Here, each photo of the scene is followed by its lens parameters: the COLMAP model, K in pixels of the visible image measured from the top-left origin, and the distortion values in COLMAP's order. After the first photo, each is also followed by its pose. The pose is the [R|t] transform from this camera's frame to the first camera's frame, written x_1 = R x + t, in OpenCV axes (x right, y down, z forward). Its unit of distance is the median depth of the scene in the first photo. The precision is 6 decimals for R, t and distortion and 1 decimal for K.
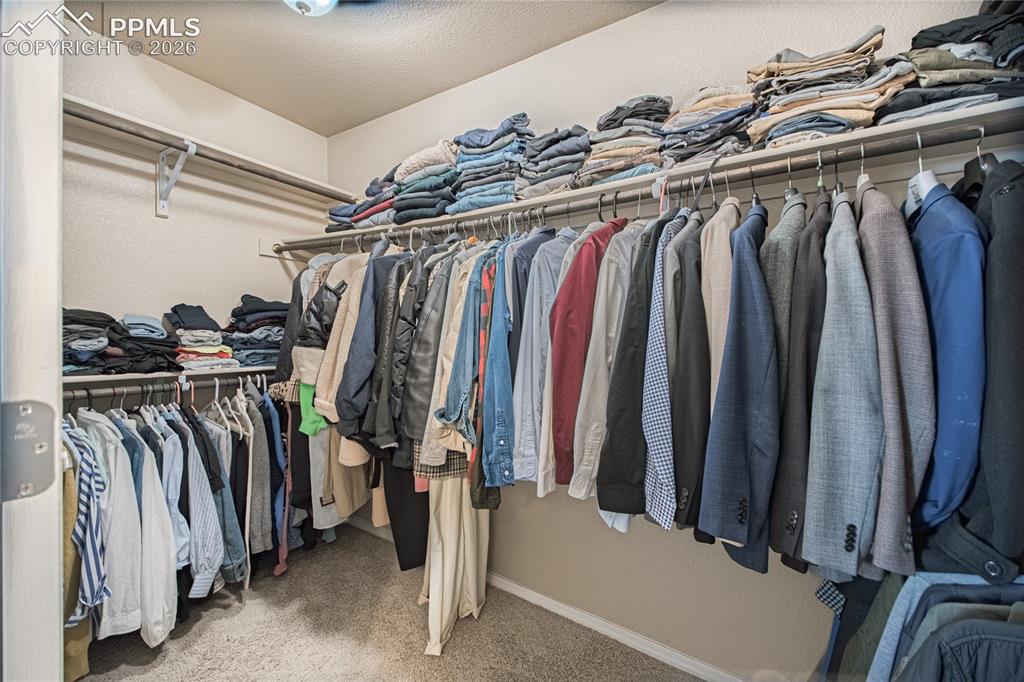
lens RADIAL K [[407.7, 0, 511.4], [0, 407.7, 337.9], [0, 0, 1]] dist [0.000128, -0.000156]
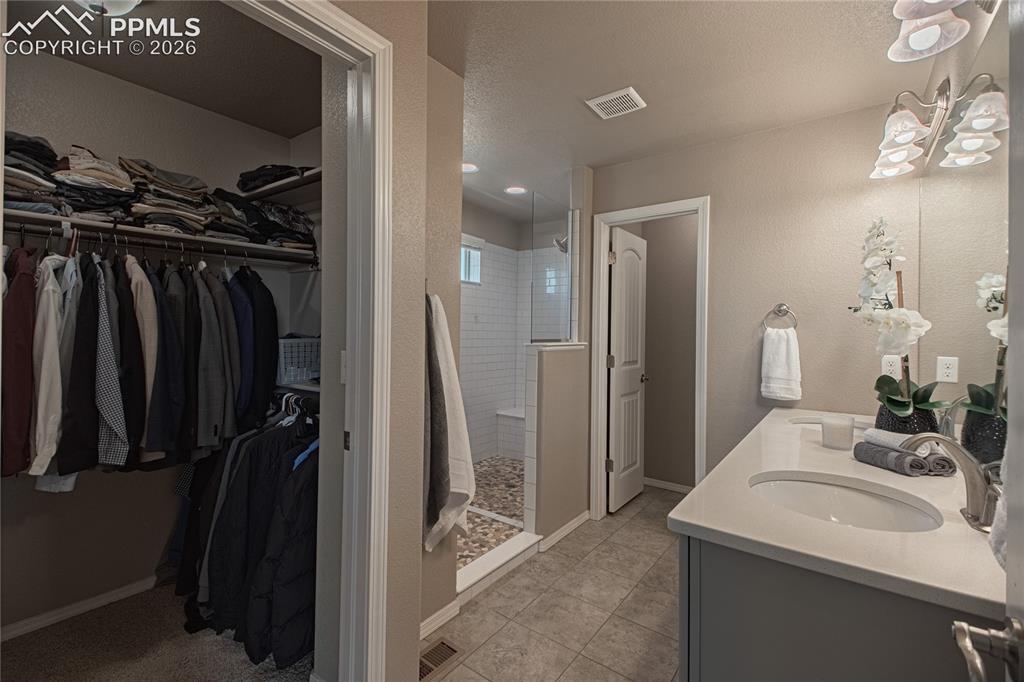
lens RADIAL K [[455.1, 0, 511.5], [0, 455.1, 337.8], [0, 0, 1]] dist [-0.000127, -0.000033]
pose [[0.082611, 0.000755, 0.996582, -1.192166], [-0.000134, 1.000000, -0.000747, -0.029110], [-0.996582, -0.000072, 0.082612, -0.663336]]
